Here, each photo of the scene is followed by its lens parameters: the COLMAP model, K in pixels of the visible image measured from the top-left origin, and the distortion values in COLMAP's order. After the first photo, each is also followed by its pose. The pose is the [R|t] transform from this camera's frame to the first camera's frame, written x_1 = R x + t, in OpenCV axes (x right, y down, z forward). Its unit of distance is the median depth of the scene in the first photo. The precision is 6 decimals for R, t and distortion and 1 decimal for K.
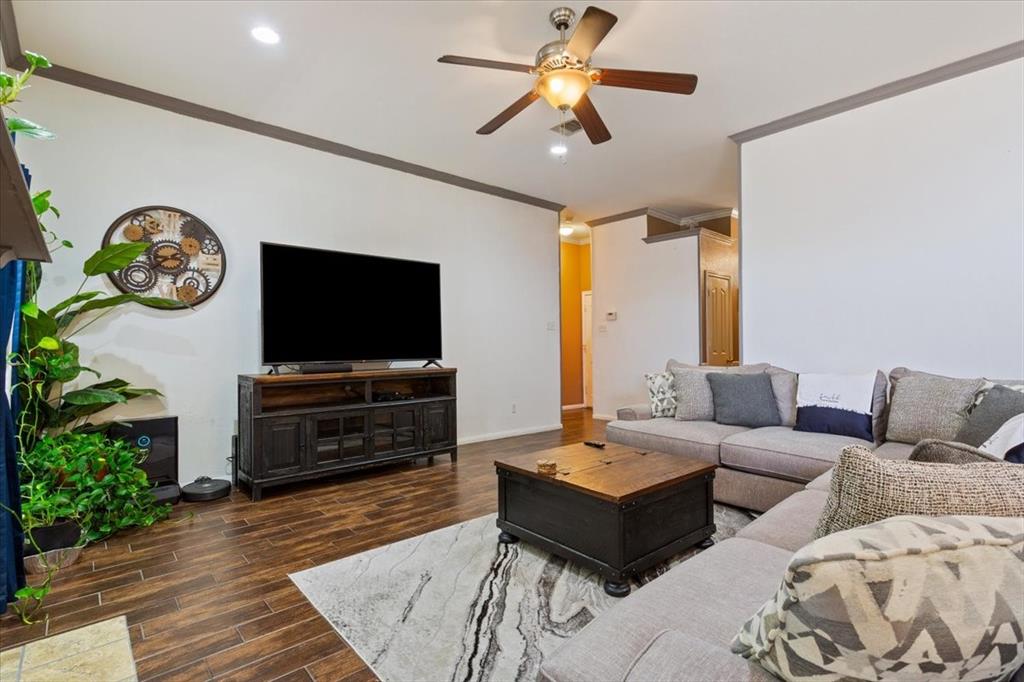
lens RADIAL K [[488.4, 0, 519.7], [0, 488.4, 344.6], [0, 0, 1]] dist [-0.000440, 0.000557]
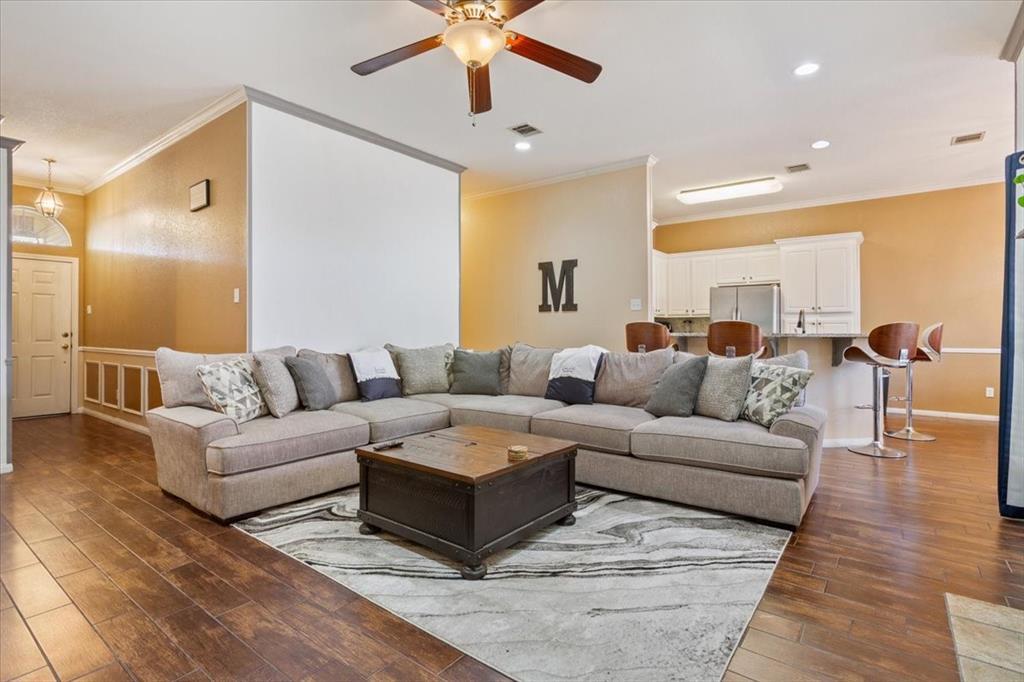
lens RADIAL K [[488.4, 0, 519.7], [0, 488.4, 344.6], [0, 0, 1]] dist [-0.000440, 0.000557]
pose [[-0.189831, -0.020223, 0.981608, -0.716384], [-0.000288, 0.999789, 0.020542, 0.014257], [-0.981817, 0.003617, -0.189797, 0.963607]]
